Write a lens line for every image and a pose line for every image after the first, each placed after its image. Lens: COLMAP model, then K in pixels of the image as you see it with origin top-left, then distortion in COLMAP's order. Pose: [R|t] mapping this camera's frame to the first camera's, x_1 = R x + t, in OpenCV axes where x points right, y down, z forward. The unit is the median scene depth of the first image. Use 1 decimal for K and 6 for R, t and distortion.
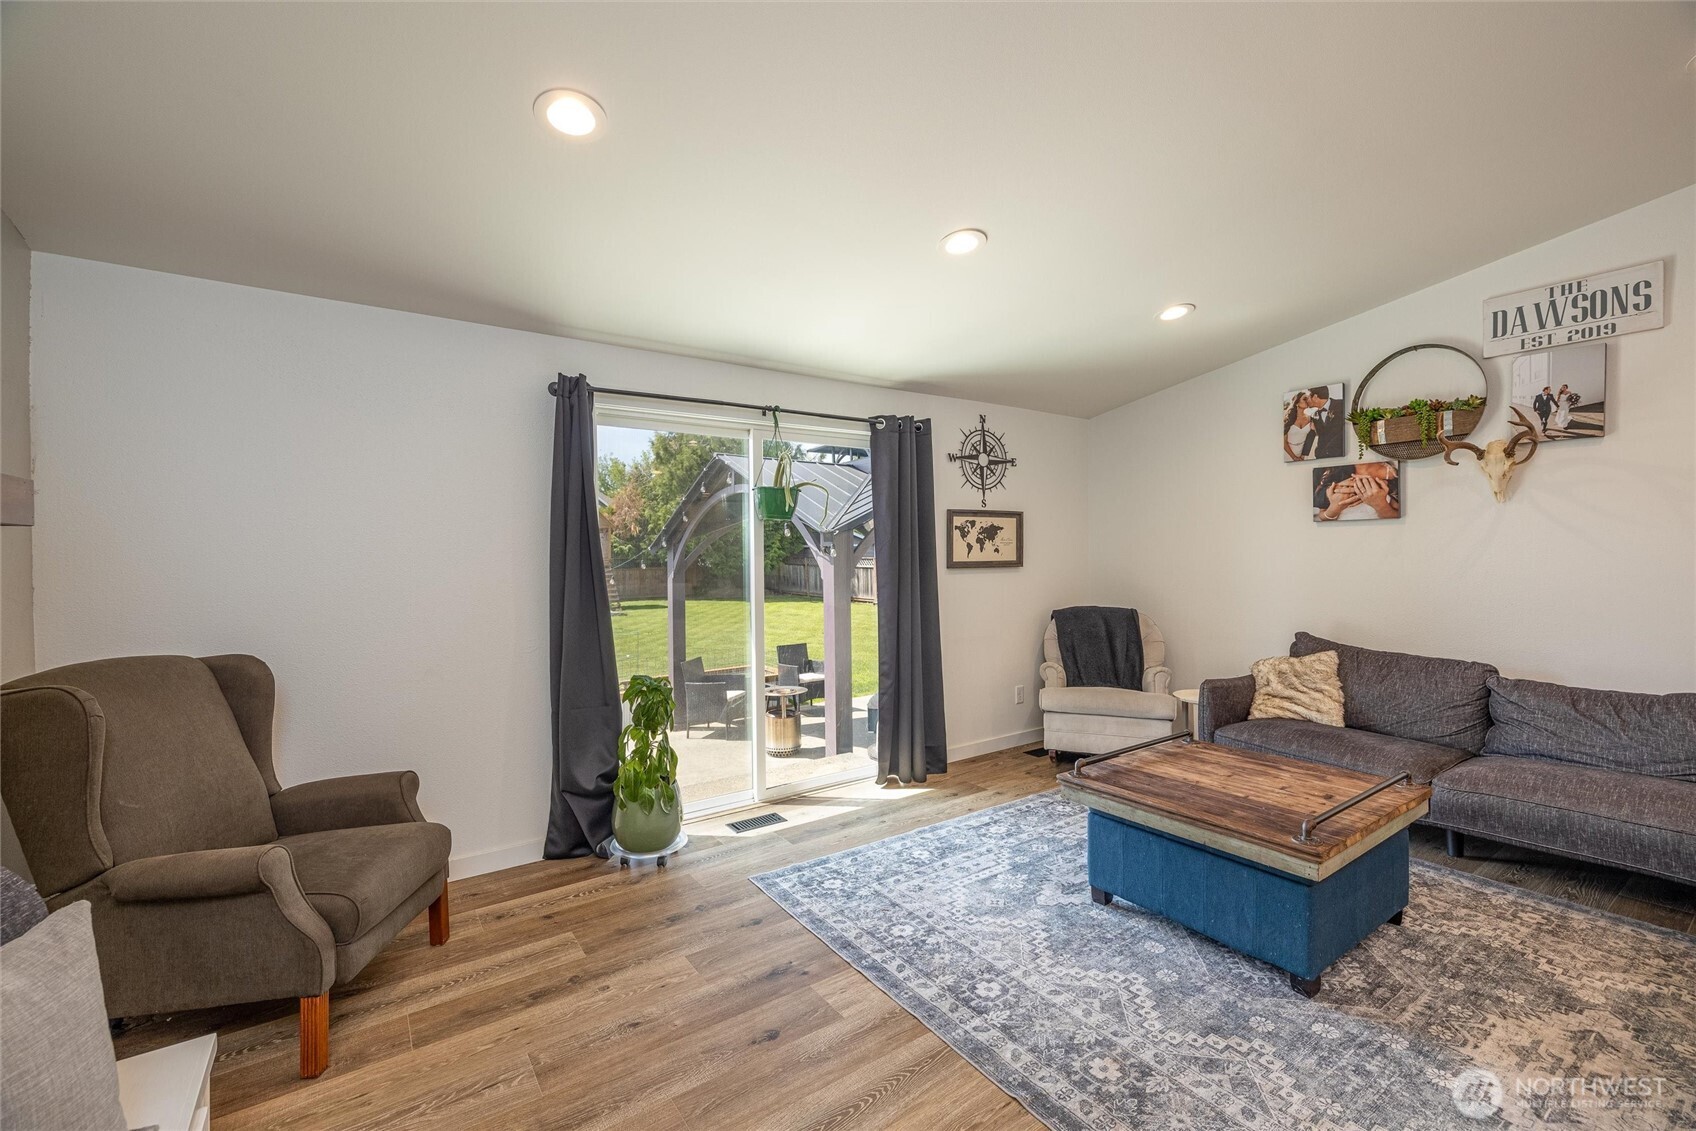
lens RADIAL K [[715.1, 0, 848.0], [0, 715.1, 559.8], [0, 0, 1]] dist [-0.000160, 0.000896]
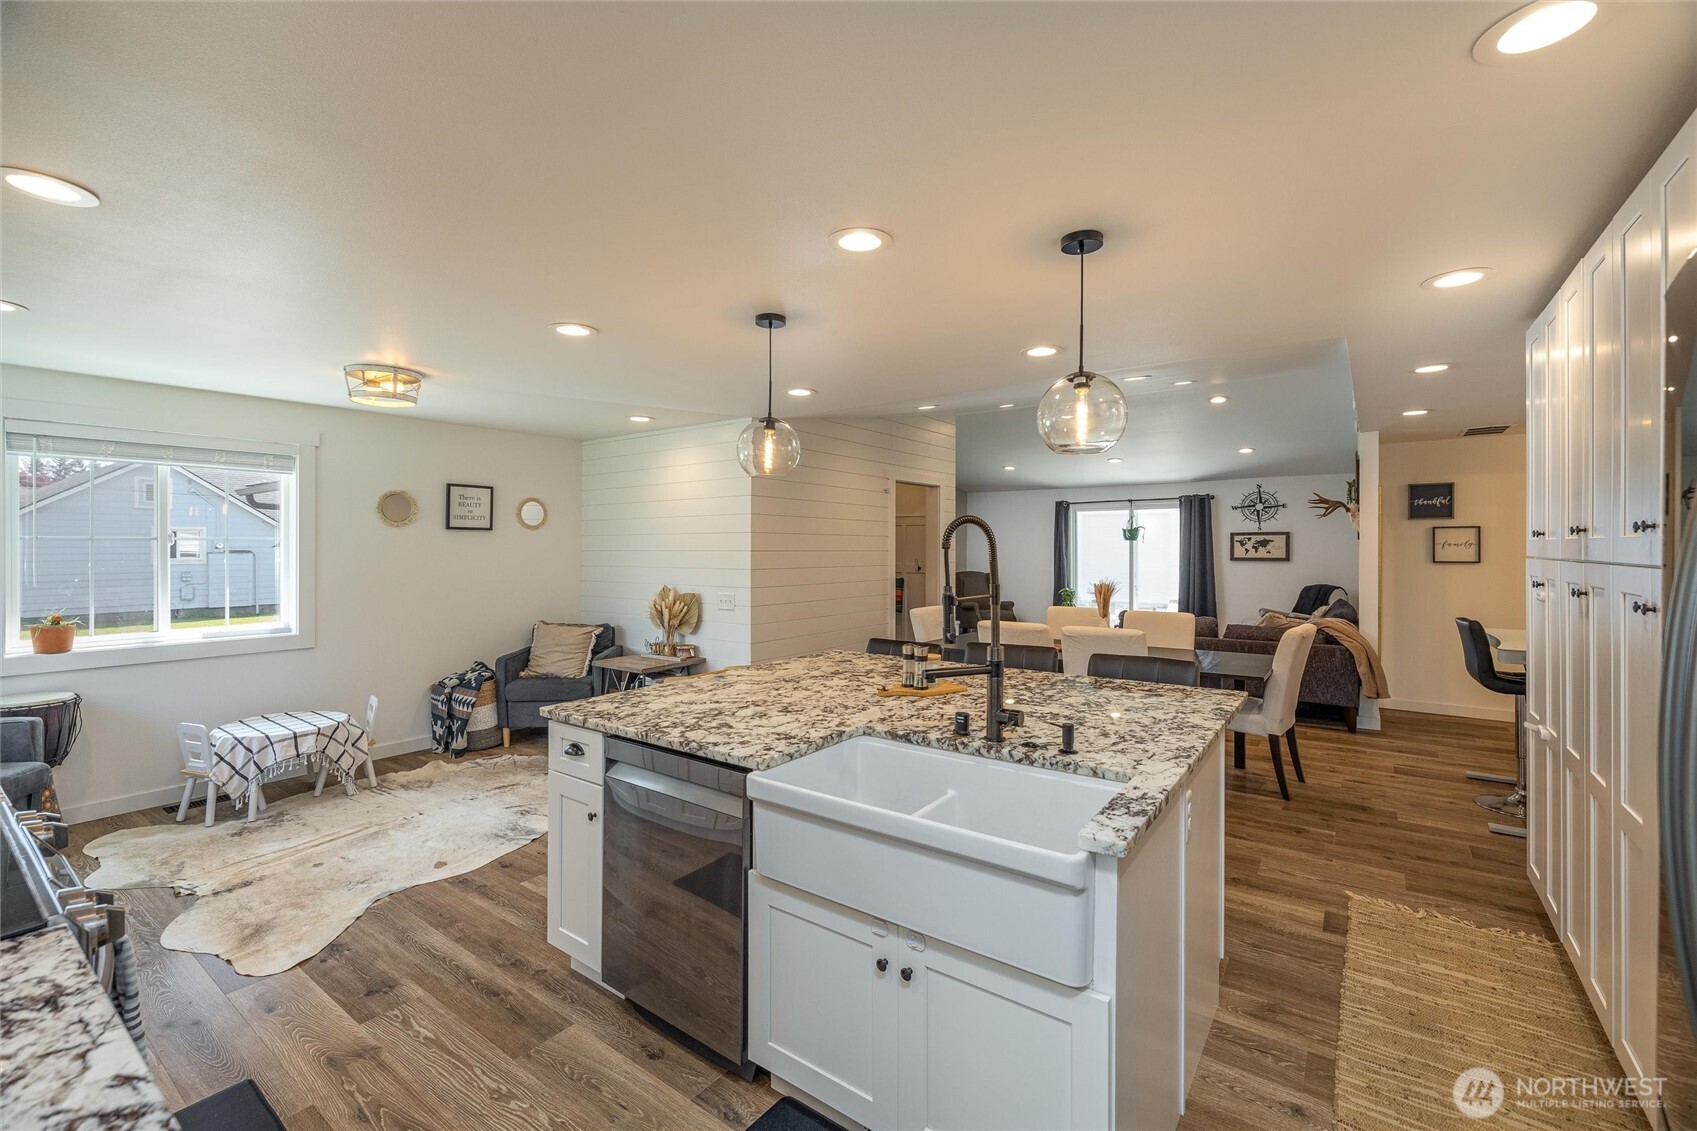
lens RADIAL K [[715.5, 0, 851.4], [0, 715.5, 547.6], [0, 0, 1]] dist [-0.000160, 0.000896]
pose [[0.323644, 0.011847, -0.946105, 2.281452], [-0.008885, 0.999916, 0.009481, -0.046263], [0.946137, 0.005337, 0.323722, -0.965165]]
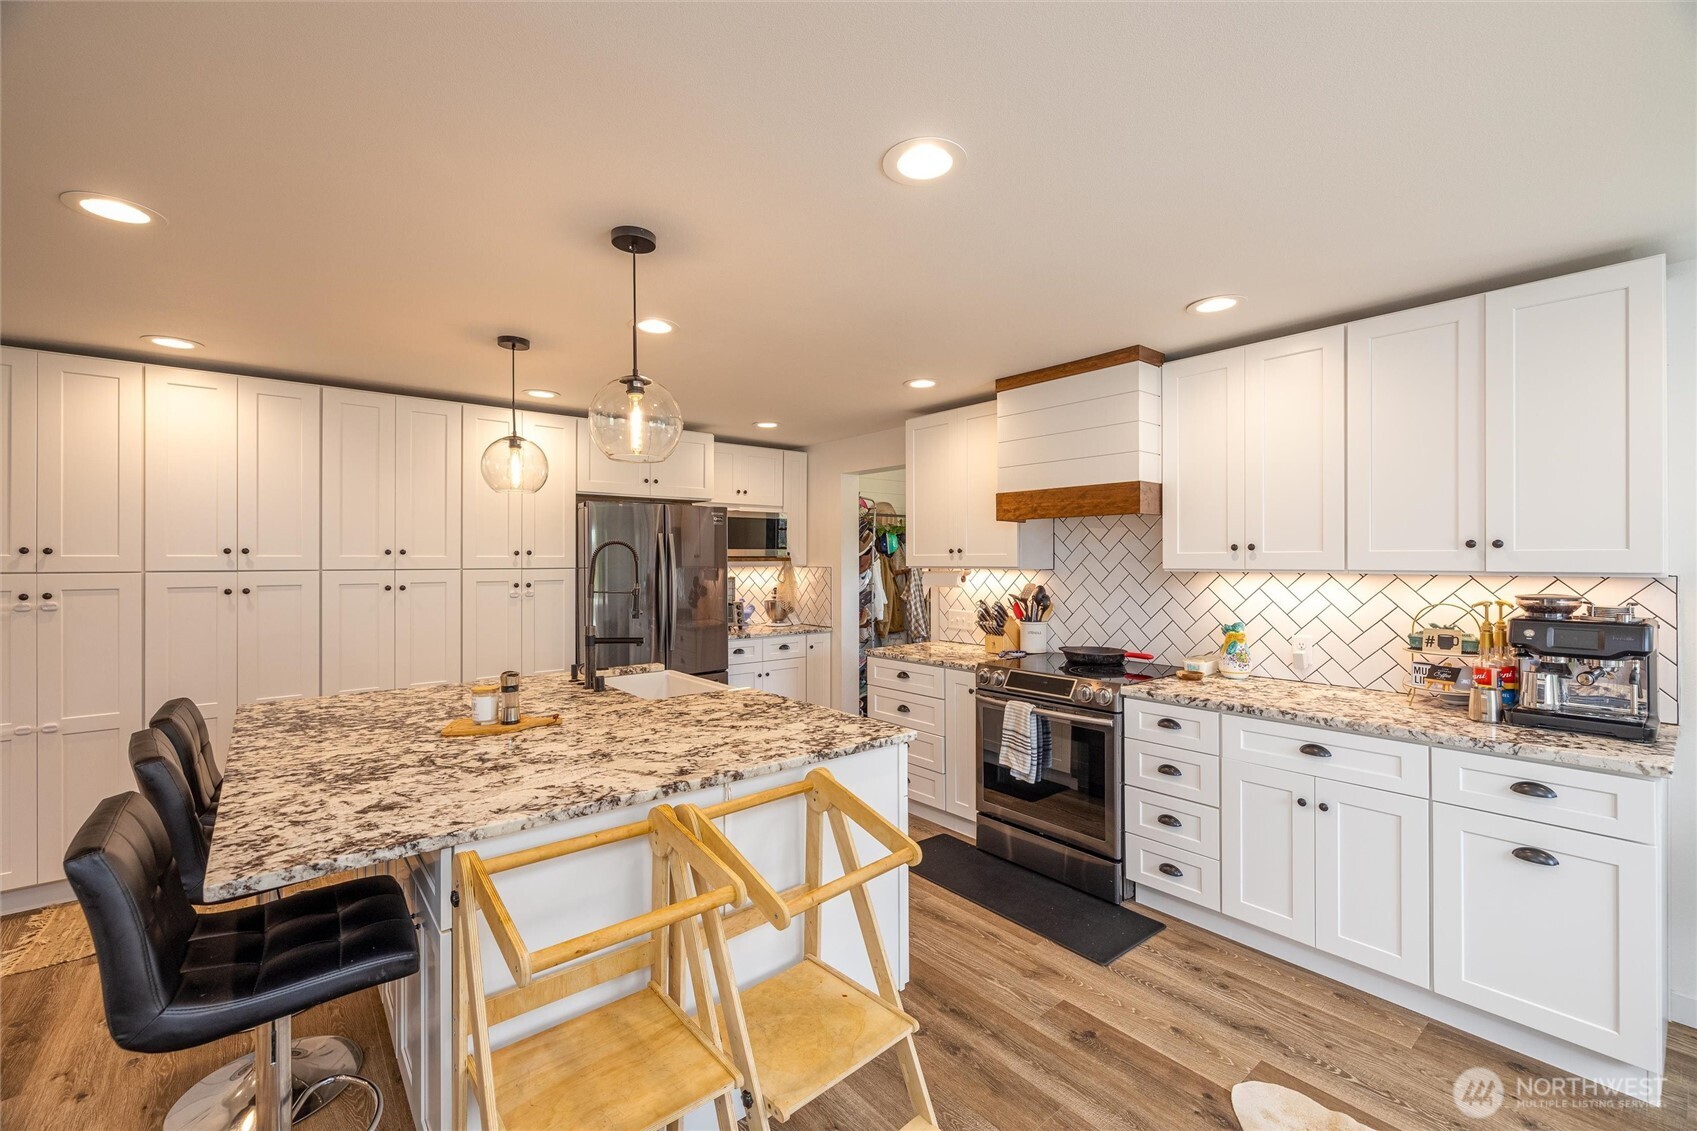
lens RADIAL K [[715.5, 0, 847.4], [0, 715.5, 558.4], [0, 0, 1]] dist [-0.000160, 0.000896]
pose [[-0.071719, 0.010558, 0.997369, 0.931083], [0.010285, 0.999899, -0.009845, -0.031554], [-0.997372, 0.009552, -0.071820, -0.920325]]
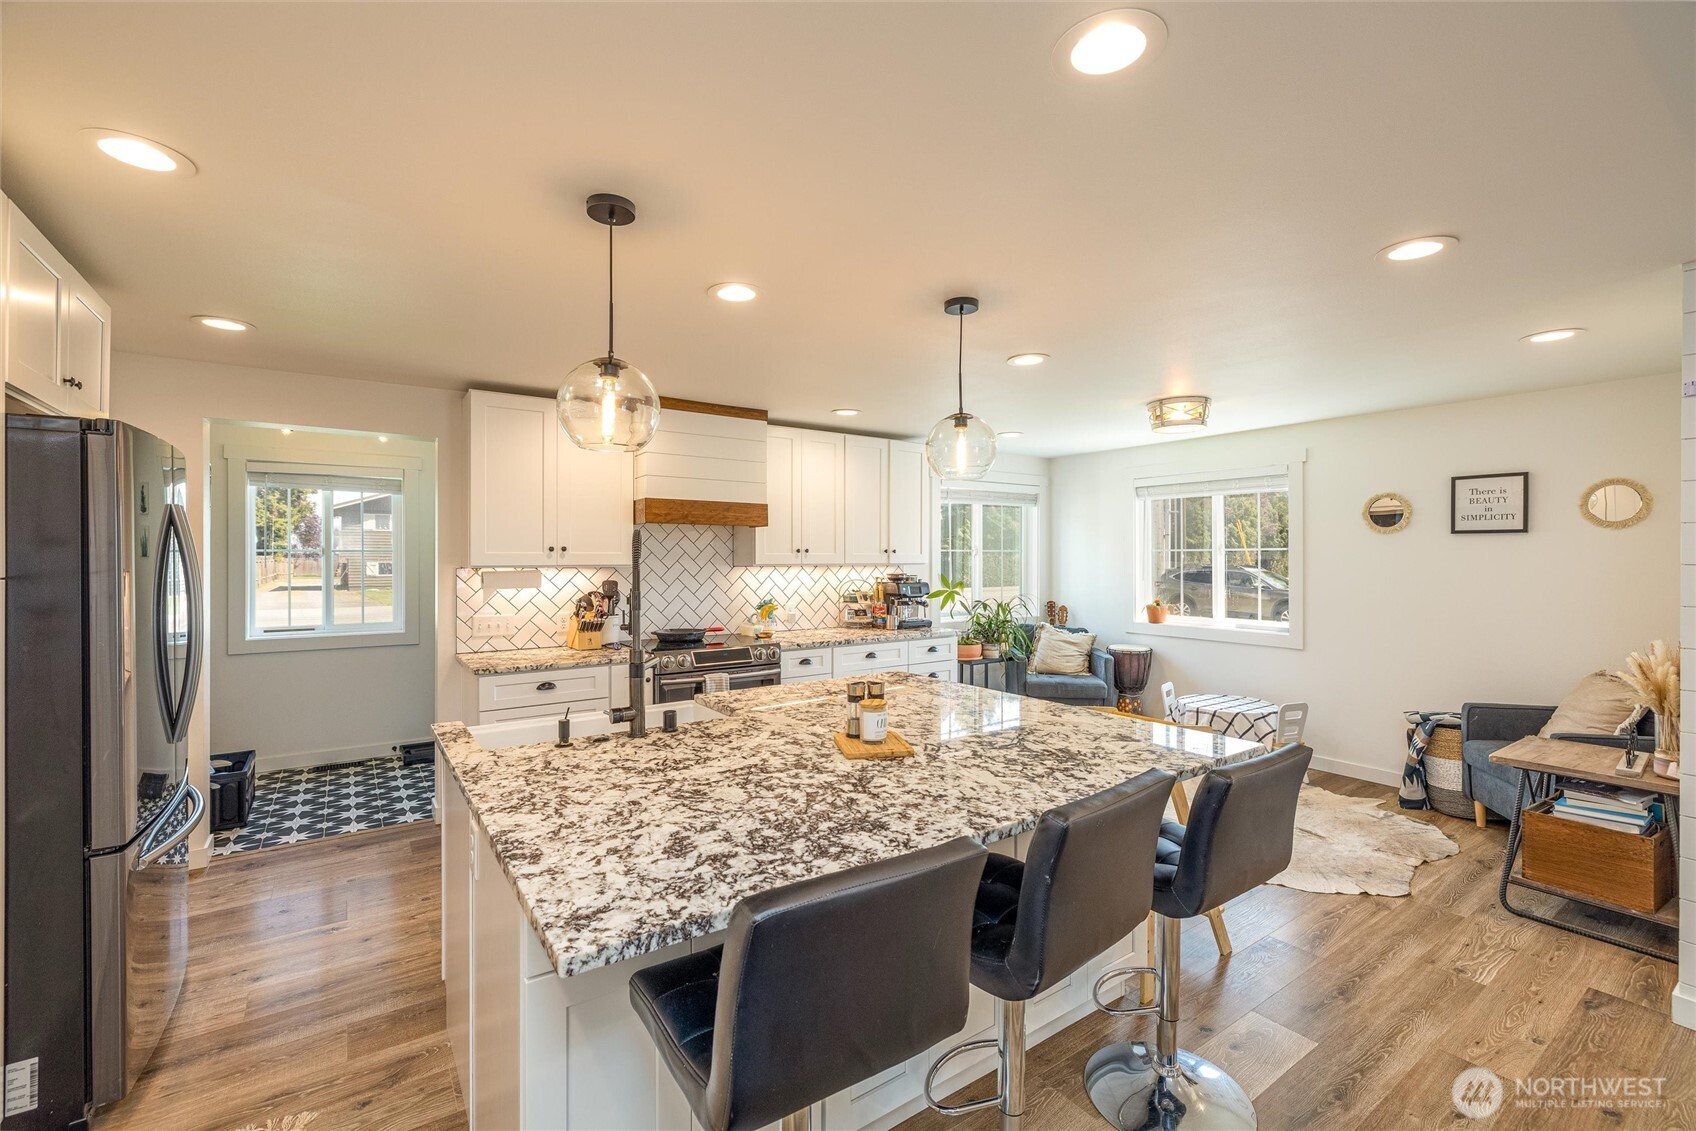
lens RADIAL K [[715.1, 0, 842.2], [0, 715.1, 558.4], [0, 0, 1]] dist [-0.000160, 0.000896]
pose [[-0.999853, 0.011384, 0.012840, 1.623666], [0.011473, 0.999911, 0.006855, -0.041345], [-0.012761, 0.007001, -0.999894, -0.074763]]
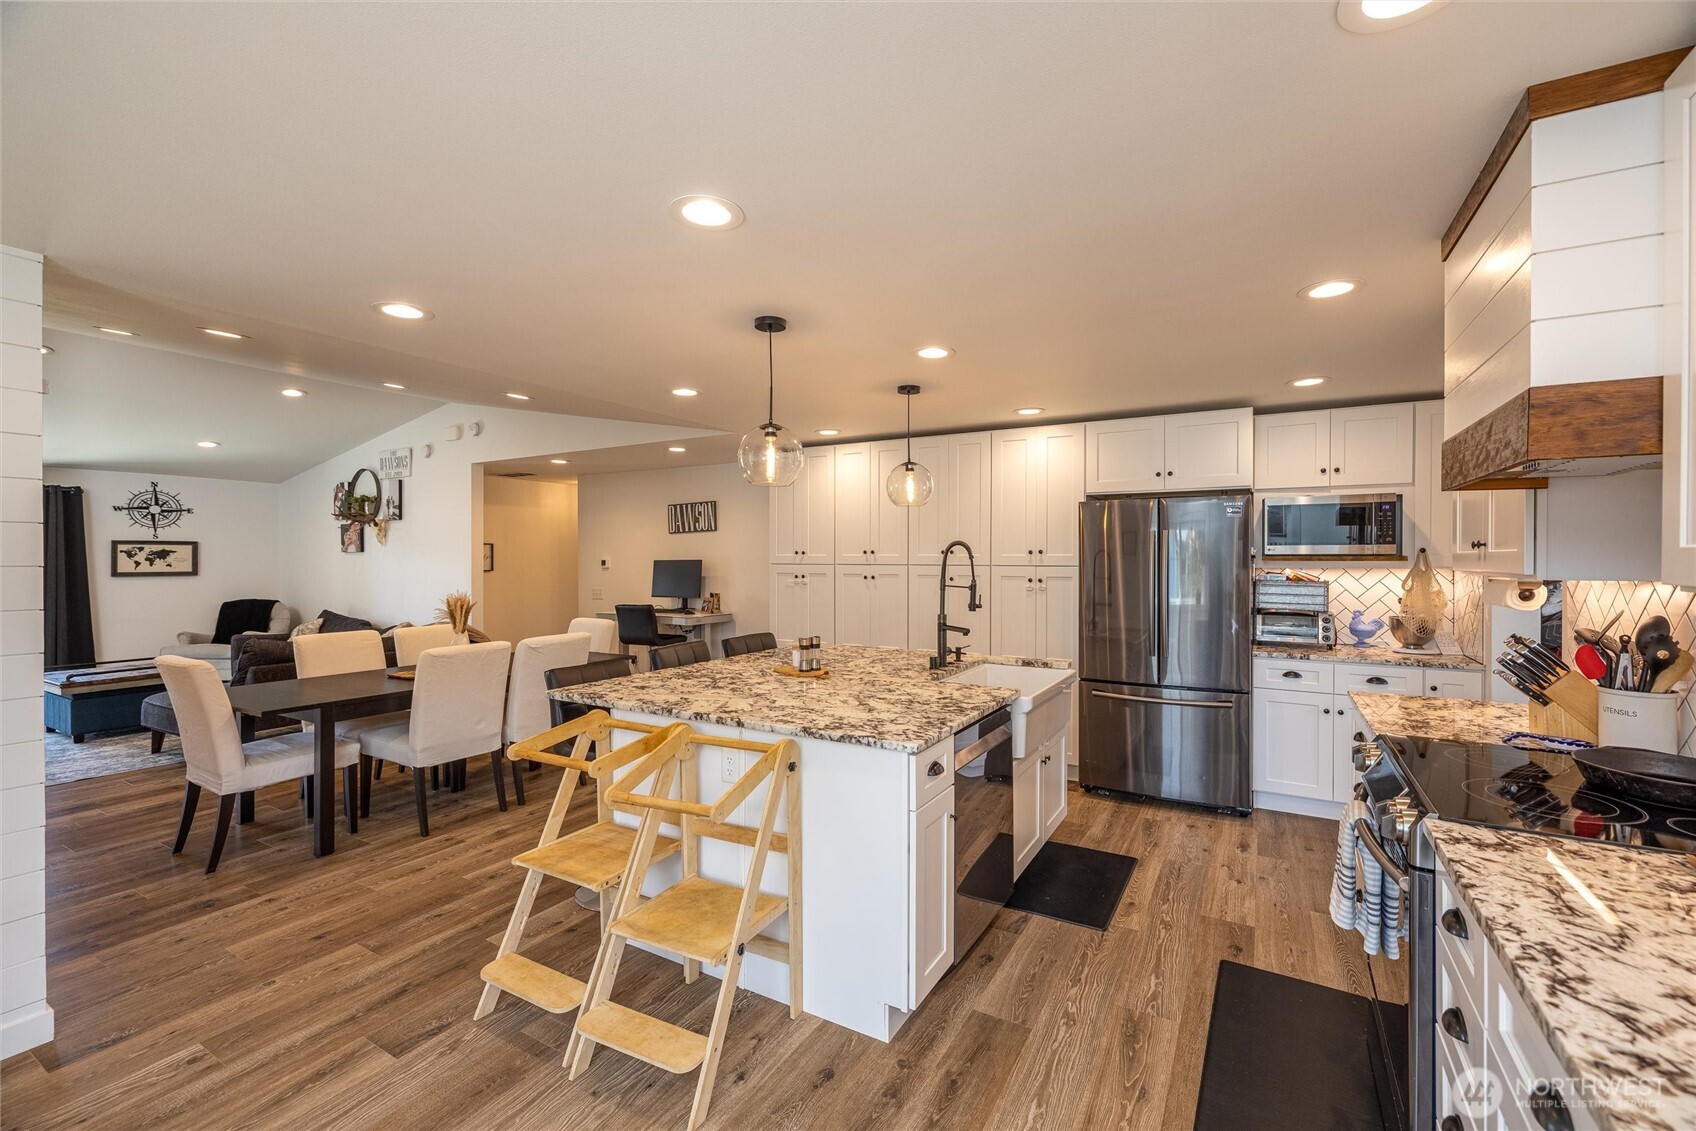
lens RADIAL K [[715.1, 0, 857.4], [0, 715.1, 560.5], [0, 0, 1]] dist [-0.000160, 0.000896]
pose [[0.906129, 0.008572, 0.422915, 1.263662], [-0.006242, 0.999957, -0.006895, -0.030440], [-0.422955, 0.003608, 0.906143, -1.527643]]
